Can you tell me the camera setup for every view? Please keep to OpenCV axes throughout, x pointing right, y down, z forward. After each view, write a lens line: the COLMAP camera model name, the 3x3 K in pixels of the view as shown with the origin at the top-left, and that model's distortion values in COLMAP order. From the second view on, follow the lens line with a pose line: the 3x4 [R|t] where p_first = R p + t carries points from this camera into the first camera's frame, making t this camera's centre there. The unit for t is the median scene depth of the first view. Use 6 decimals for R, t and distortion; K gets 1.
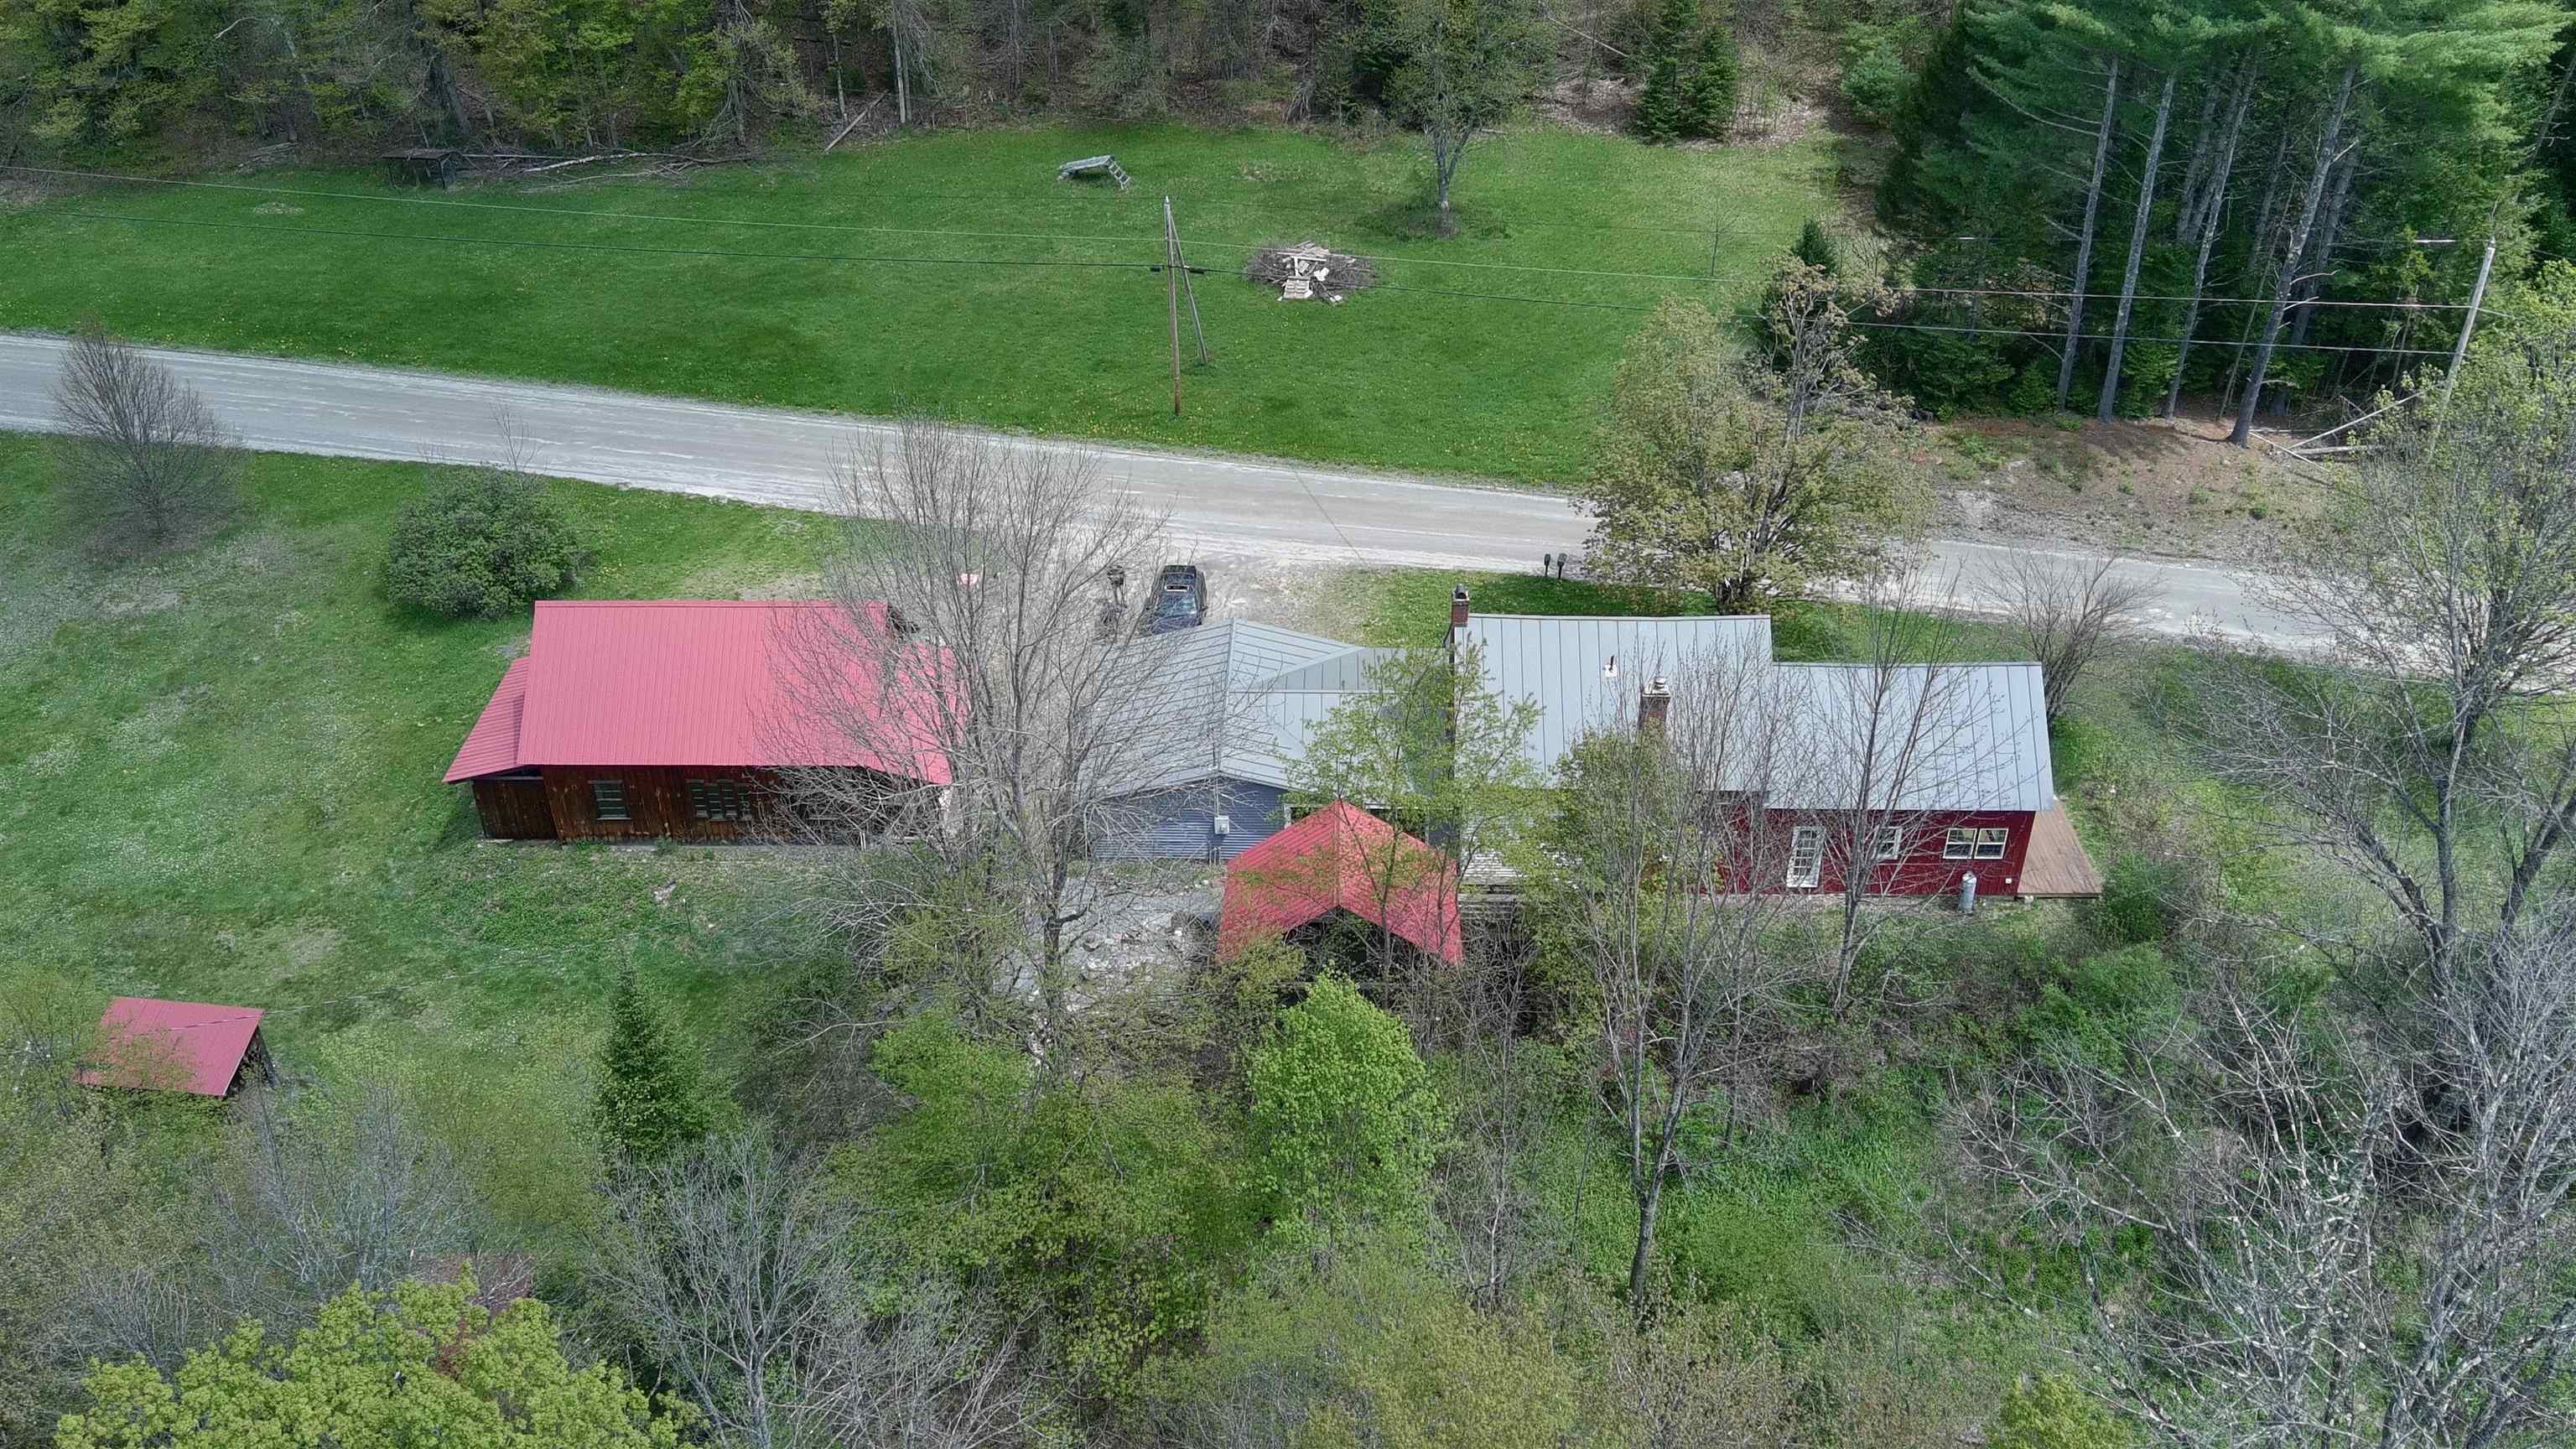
lens RADIAL K [[2092.1, 0, 1285.9], [0, 2092.1, 696.1], [0, 0, 1]] dist [0.107239, -0.189201]
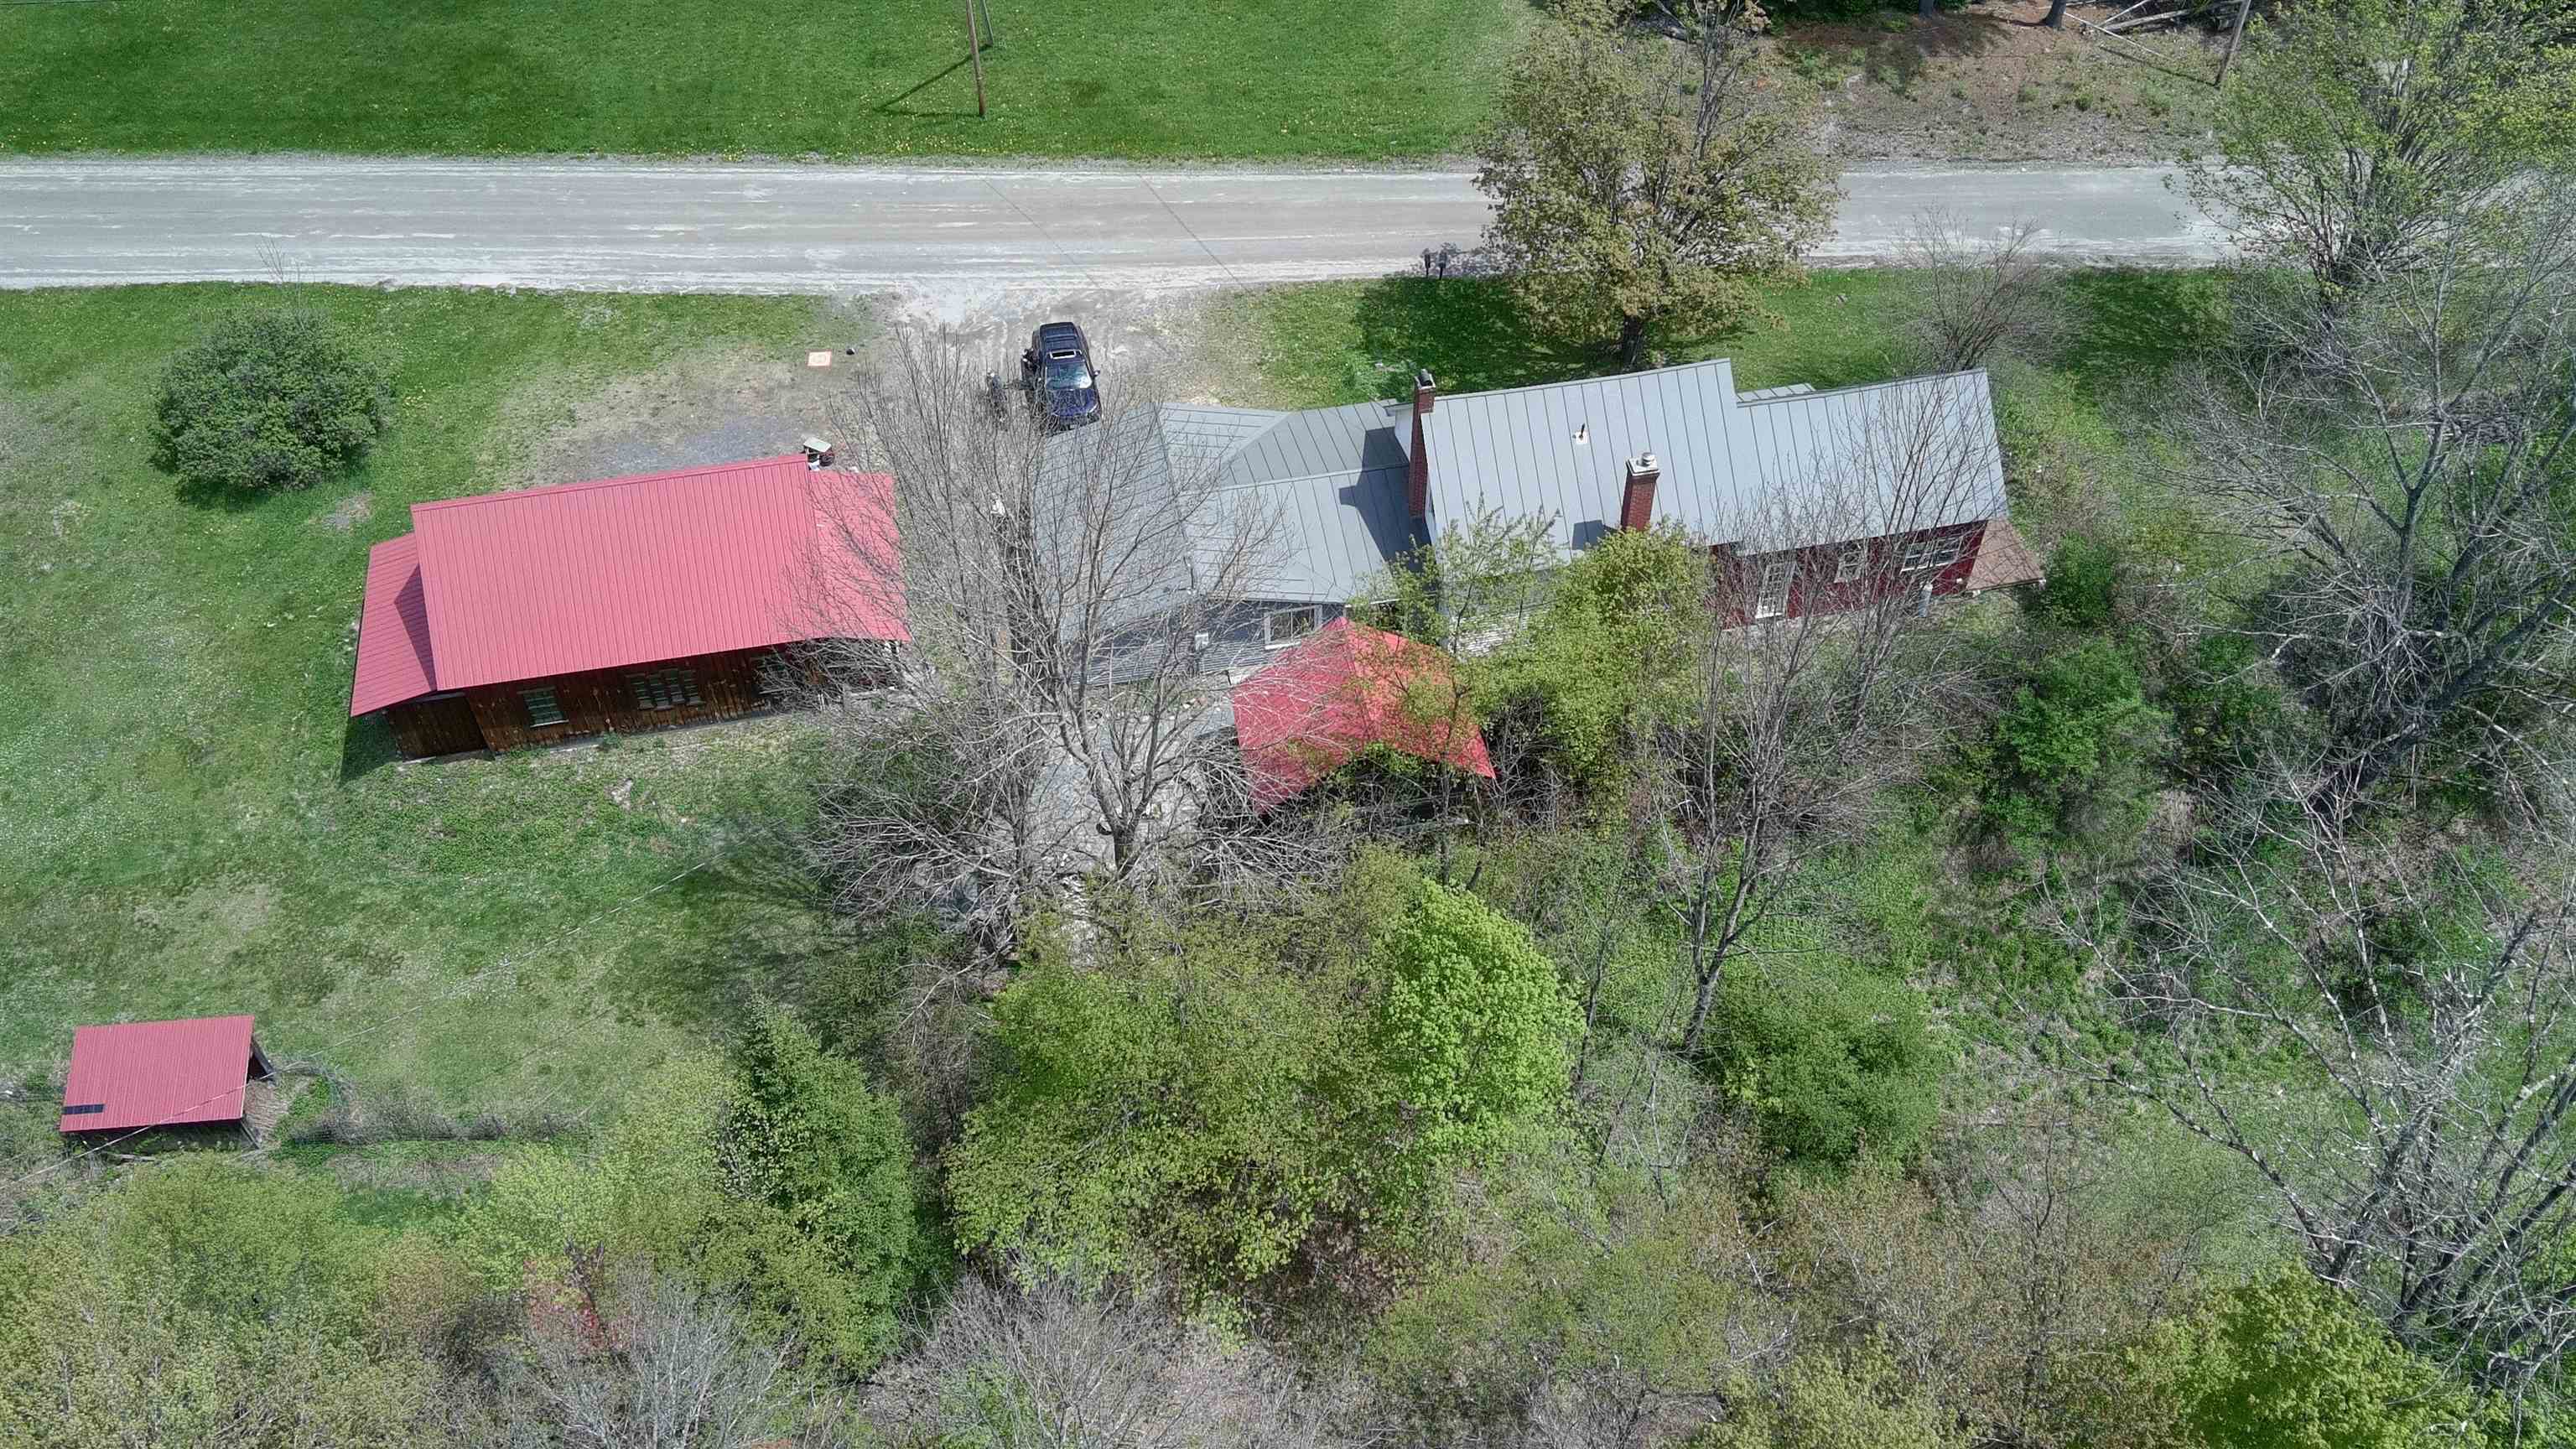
lens RADIAL K [[2092.1, 0, 1285.9], [0, 2092.1, 696.1], [0, 0, 1]] dist [0.107239, -0.189201]
pose [[0.977458, -0.156475, 0.141747, -0.107247], [0.117791, 0.961327, 0.248951, -0.121582], [-0.175220, -0.226642, 0.958087, 0.041286]]
